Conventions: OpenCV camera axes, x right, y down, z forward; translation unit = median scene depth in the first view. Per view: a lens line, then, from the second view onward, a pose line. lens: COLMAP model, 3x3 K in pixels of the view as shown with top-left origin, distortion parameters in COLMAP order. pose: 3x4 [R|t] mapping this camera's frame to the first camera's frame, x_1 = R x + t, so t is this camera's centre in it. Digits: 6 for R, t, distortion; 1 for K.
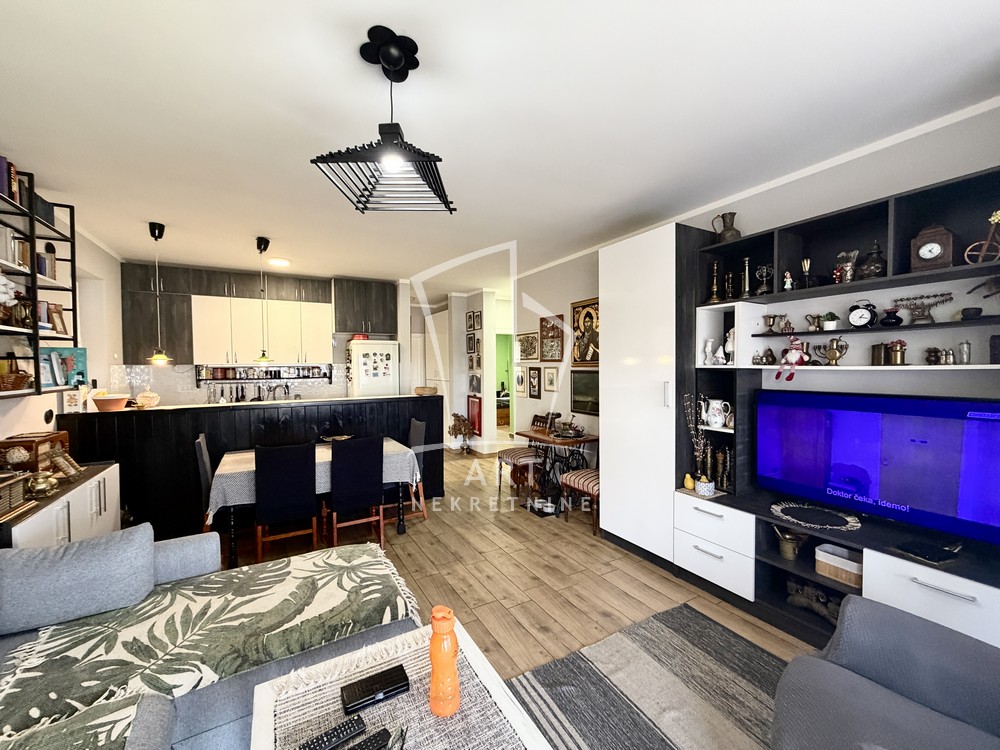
lens RADIAL K [[395.8, 0, 496.2], [0, 395.8, 377.1], [0, 0, 1]] dist [-0.000850, -0.000526]
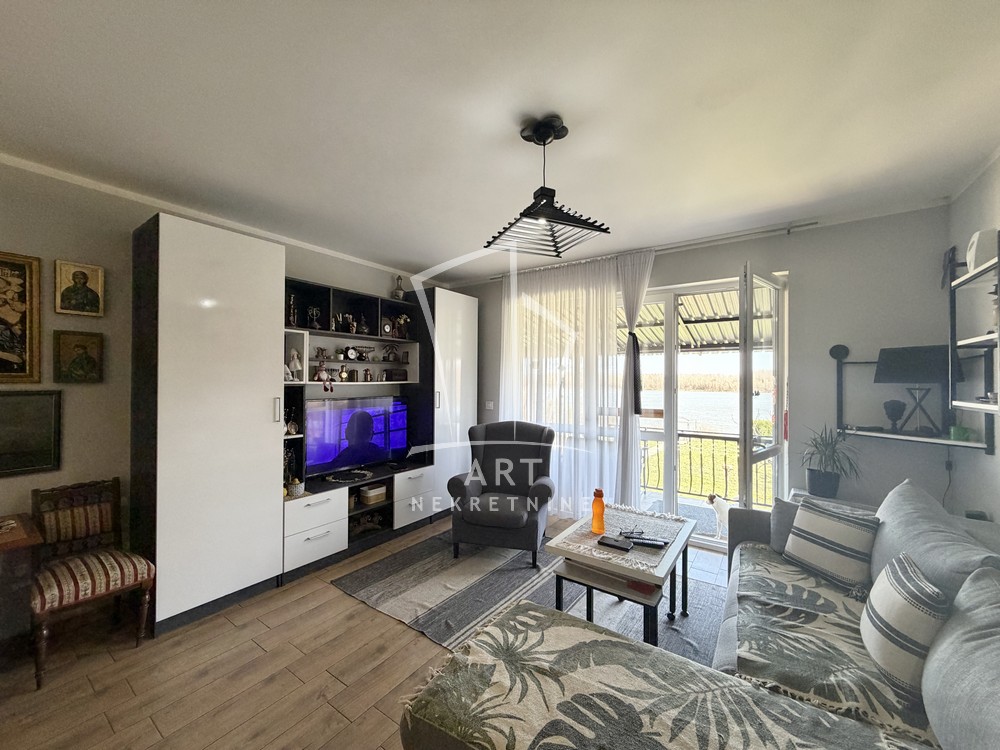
lens RADIAL K [[395.8, 0, 496.2], [0, 395.8, 377.1], [0, 0, 1]] dist [-0.000850, -0.000526]
pose [[-0.427341, 0.013020, 0.903997, -0.924799], [0.024722, 0.999691, -0.002712, -0.030432], [-0.903752, 0.021189, -0.427531, 1.180382]]
